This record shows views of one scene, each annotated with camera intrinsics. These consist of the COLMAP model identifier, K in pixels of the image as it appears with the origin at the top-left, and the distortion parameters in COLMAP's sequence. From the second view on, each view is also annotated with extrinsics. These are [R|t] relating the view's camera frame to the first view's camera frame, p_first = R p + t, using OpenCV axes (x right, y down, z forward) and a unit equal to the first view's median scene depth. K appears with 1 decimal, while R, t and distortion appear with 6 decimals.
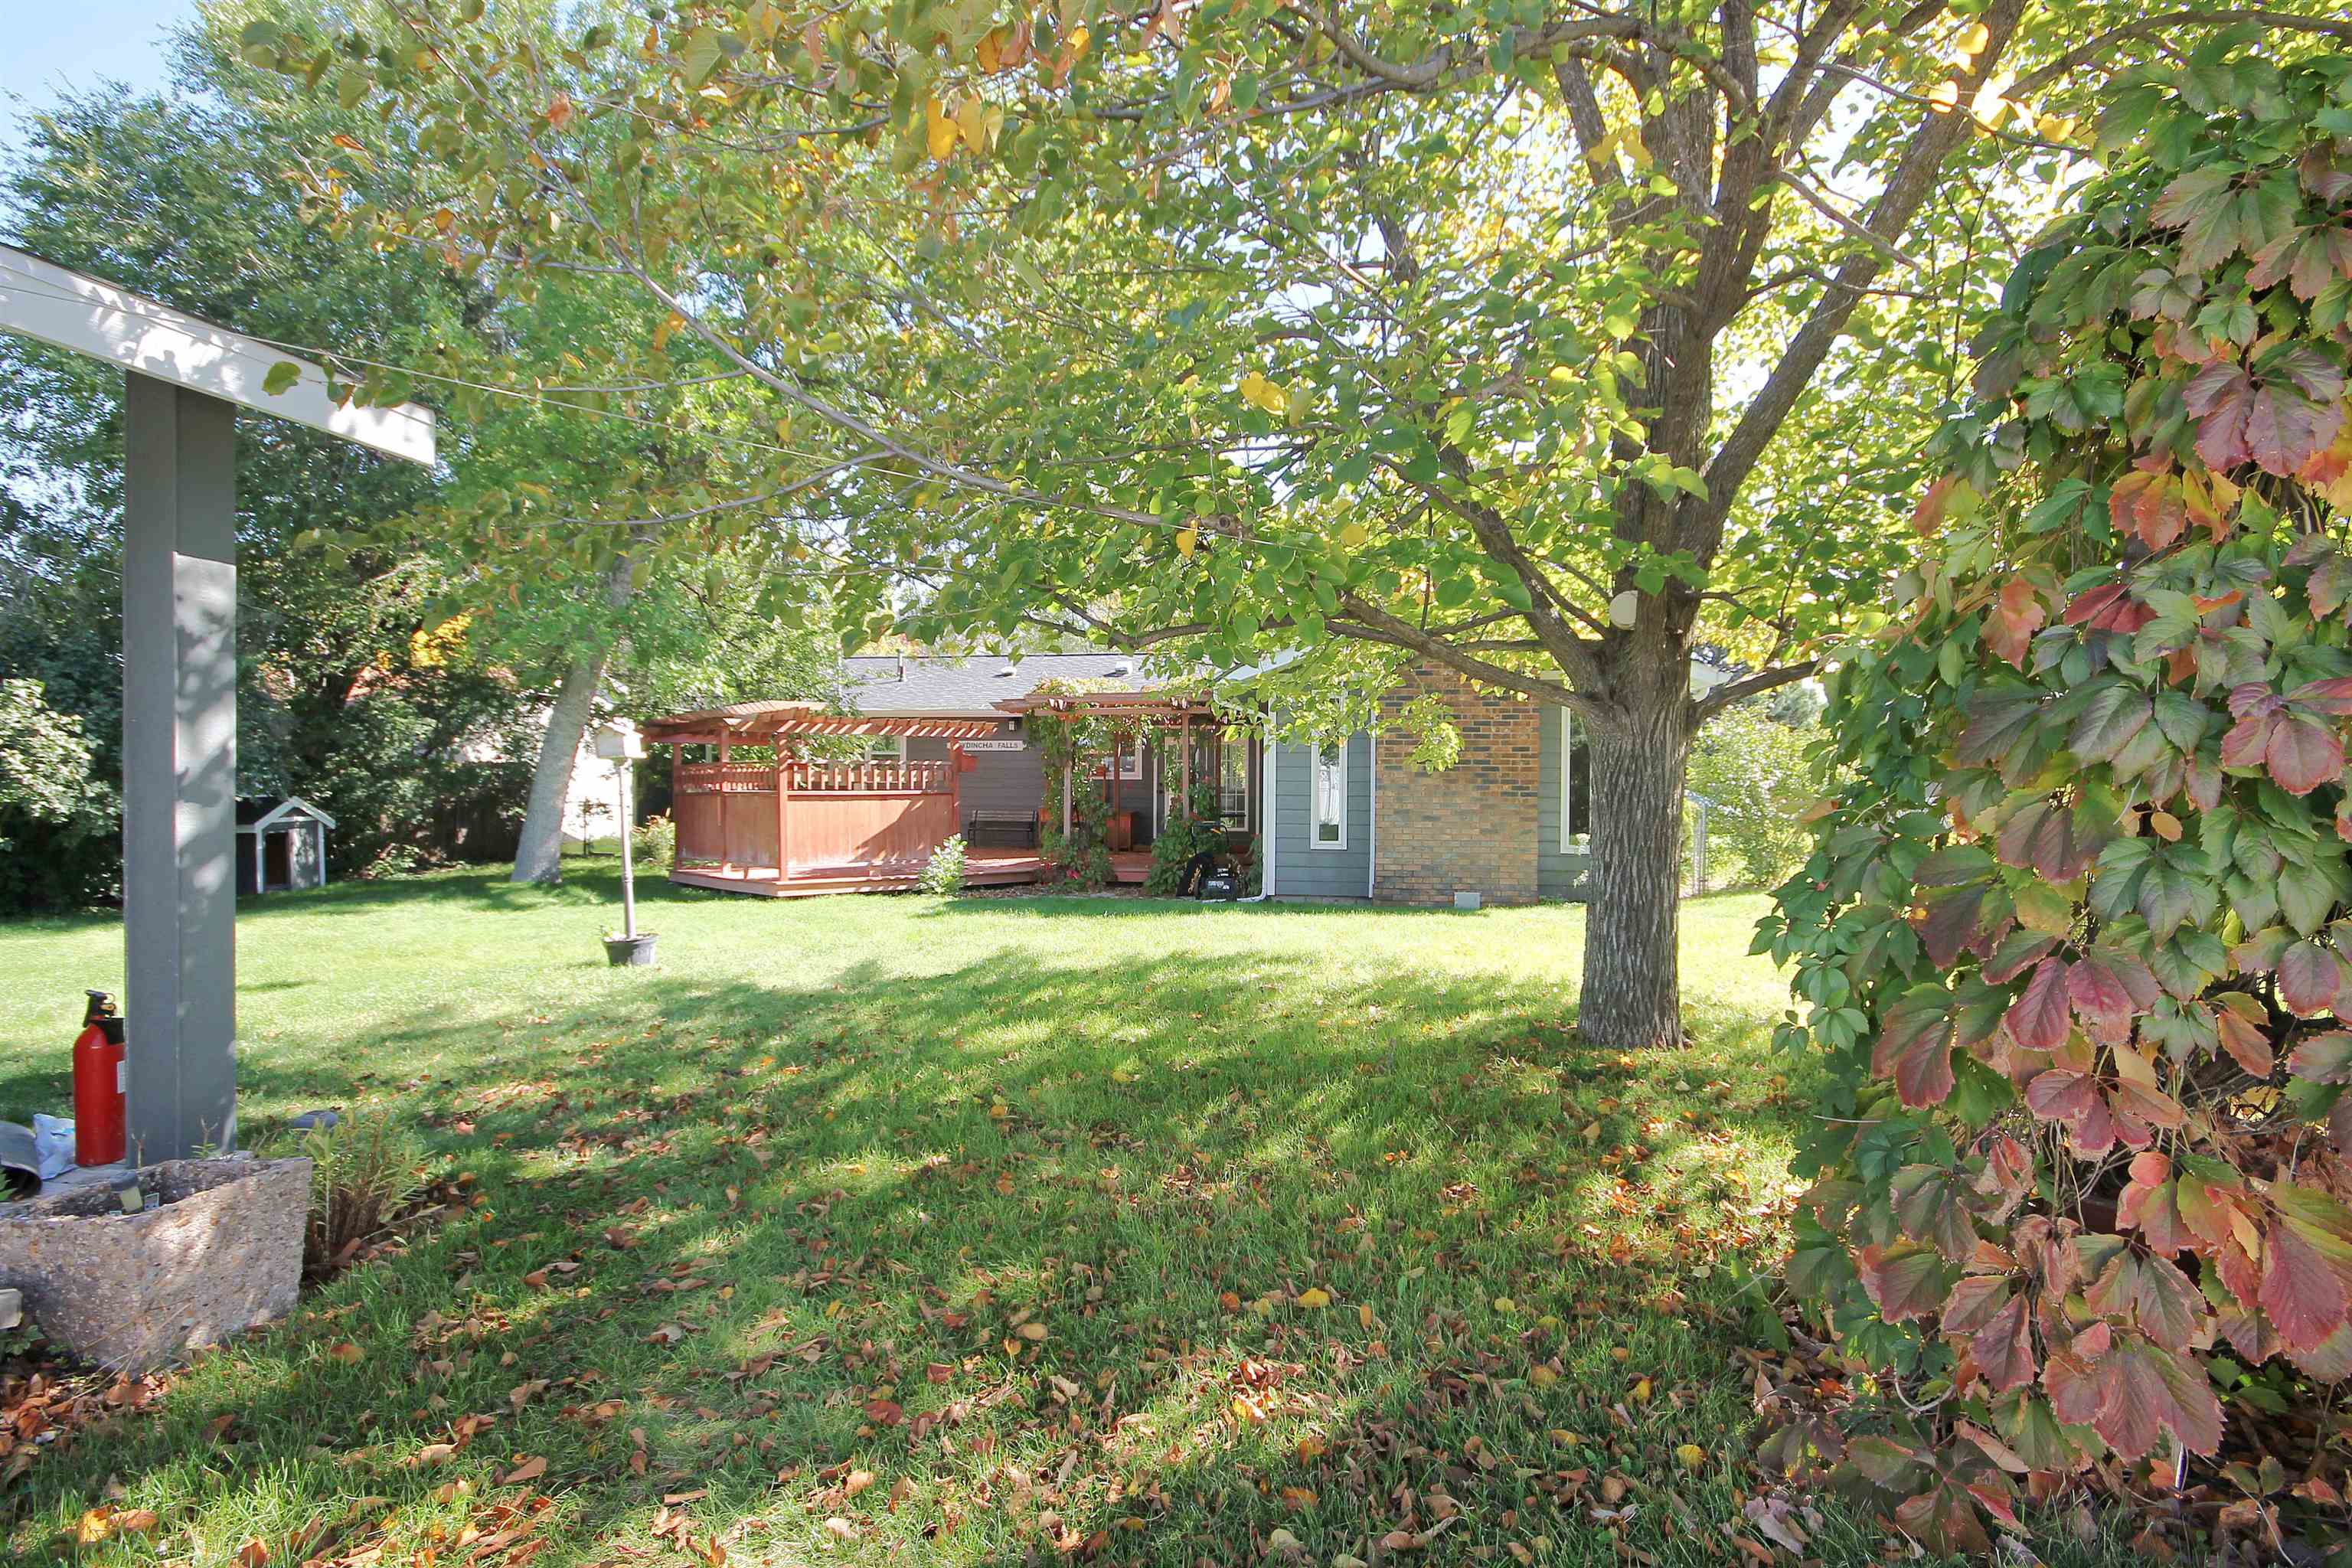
lens RADIAL K [[1103.4, 0, 1196.4], [0, 1103.4, 784.5], [0, 0, 1]] dist [-0.003926, -0.000640]
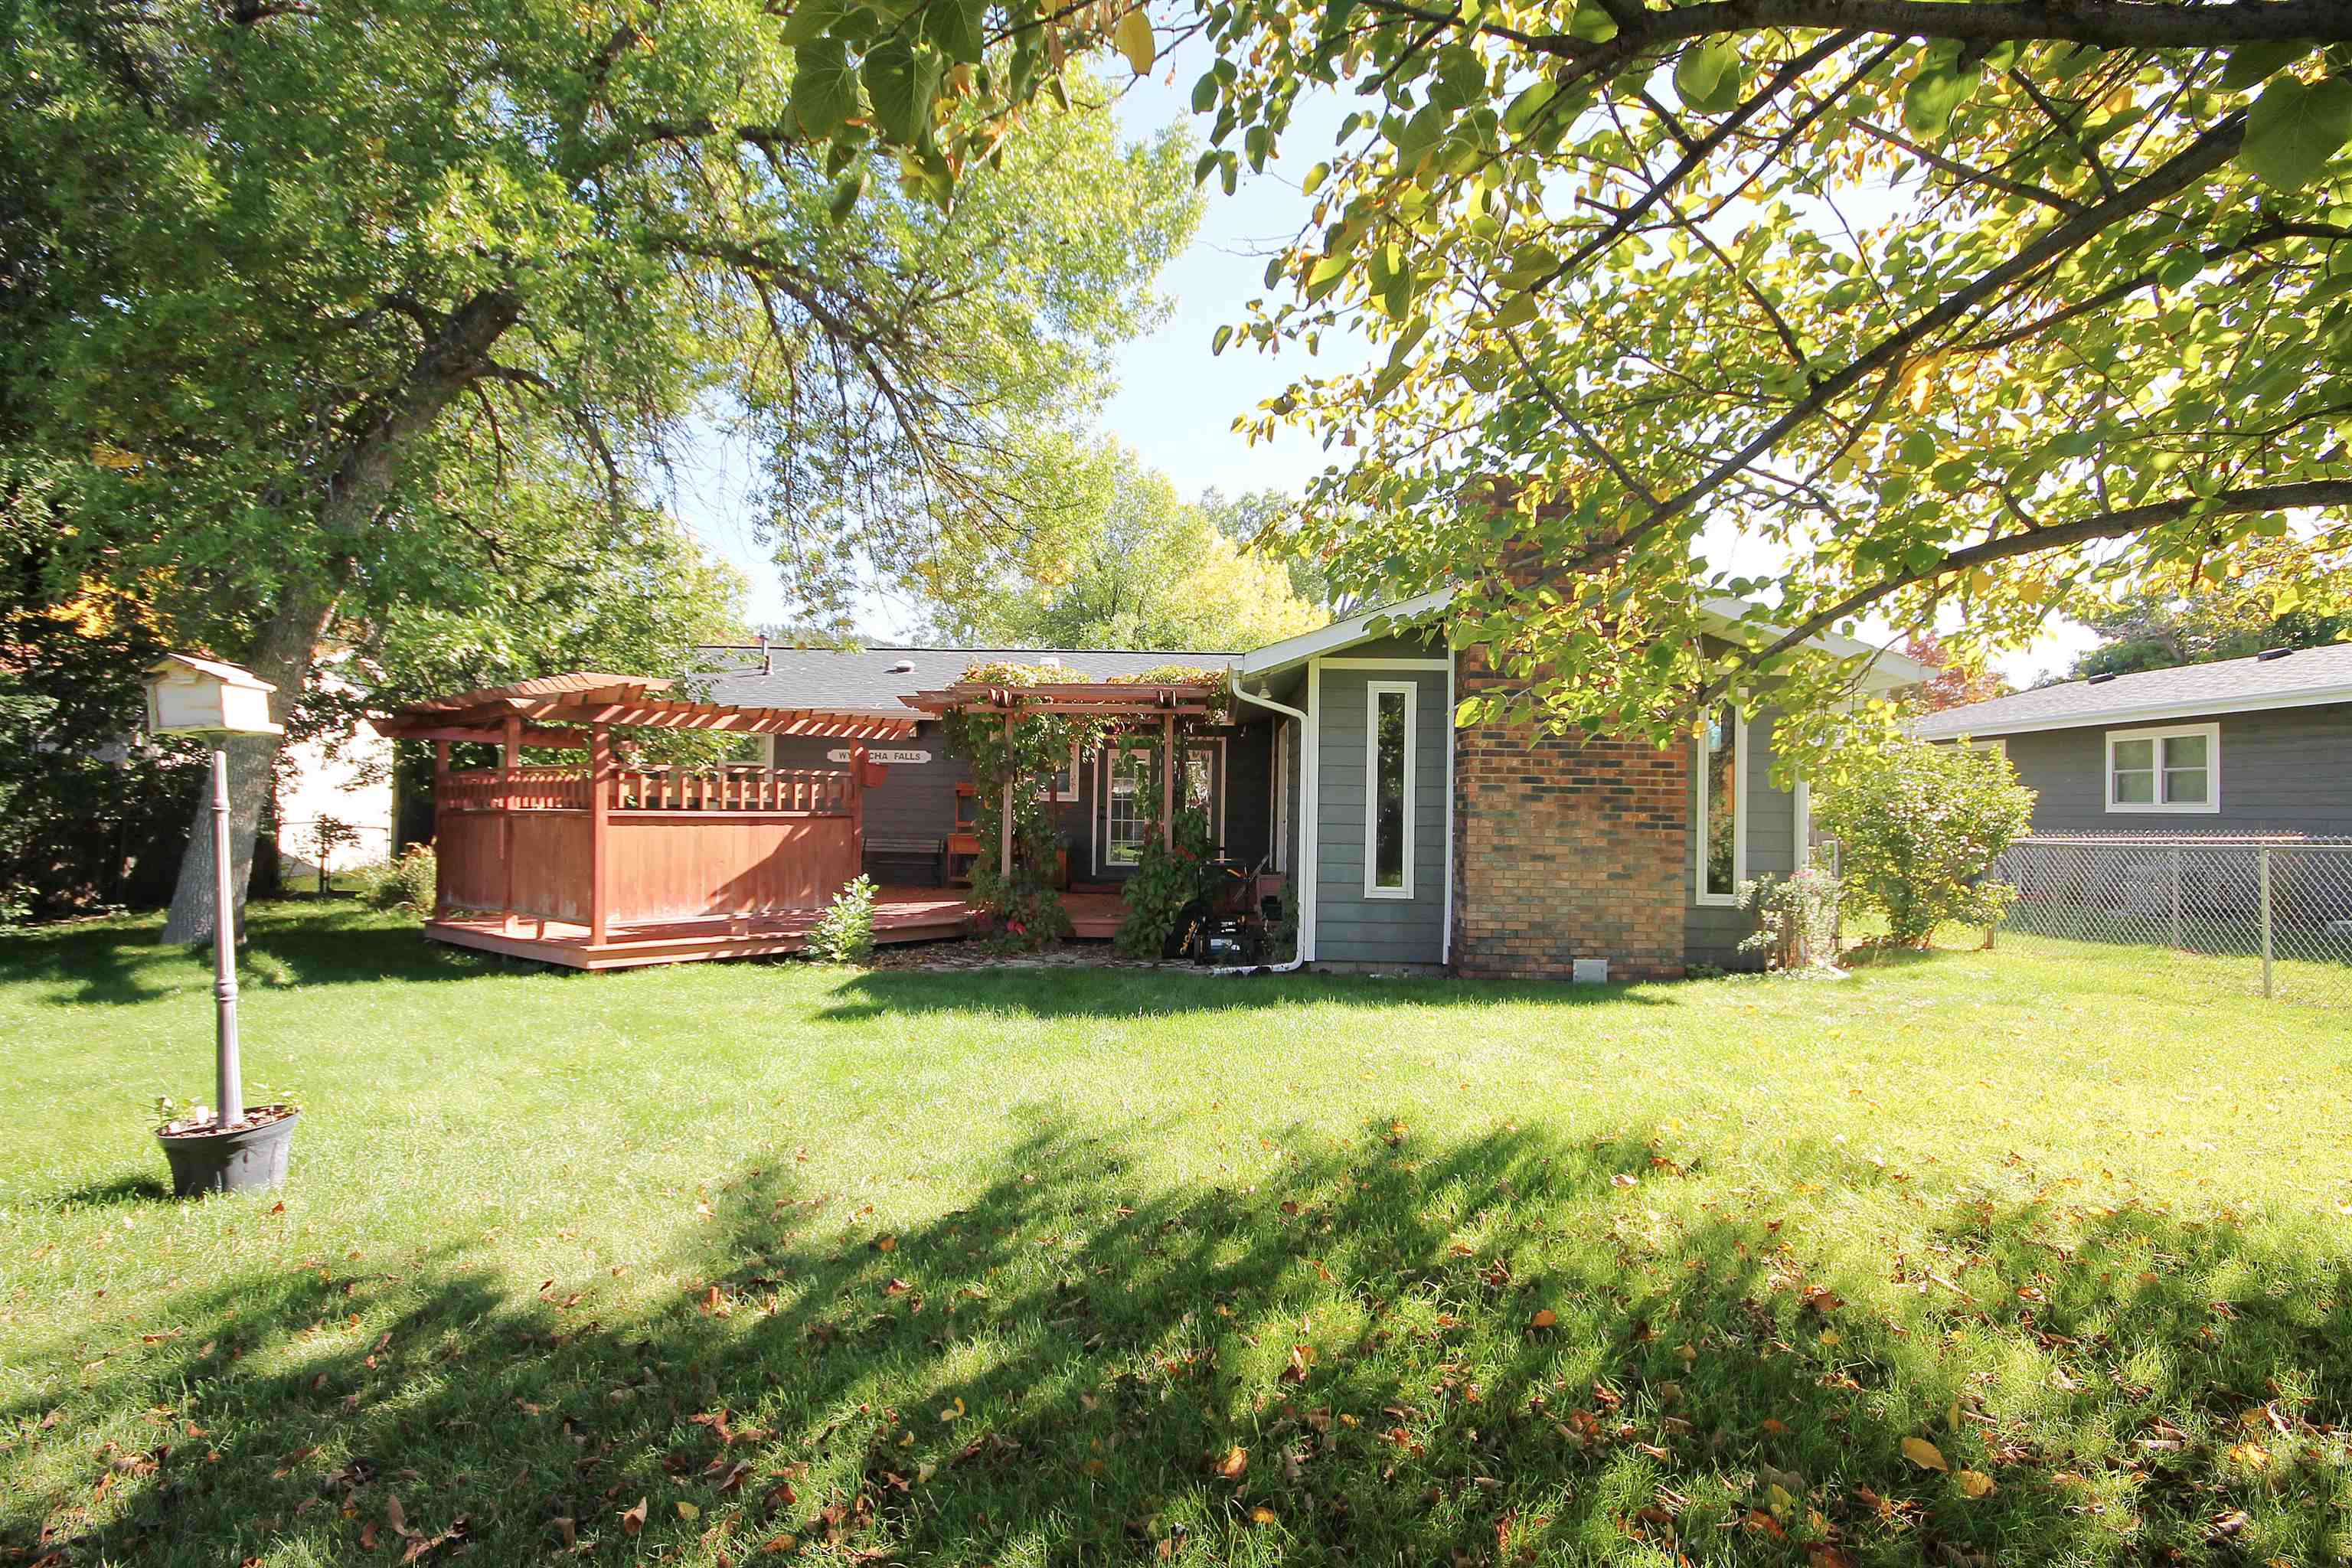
lens RADIAL K [[1103.4, 0, 1196.4], [0, 1103.4, 784.5], [0, 0, 1]] dist [-0.003926, -0.000640]
pose [[0.991394, 0.014126, 0.130144, -0.098805], [-0.011033, 0.999640, -0.024453, 0.002464], [-0.130443, 0.022806, 0.991193, 0.275880]]
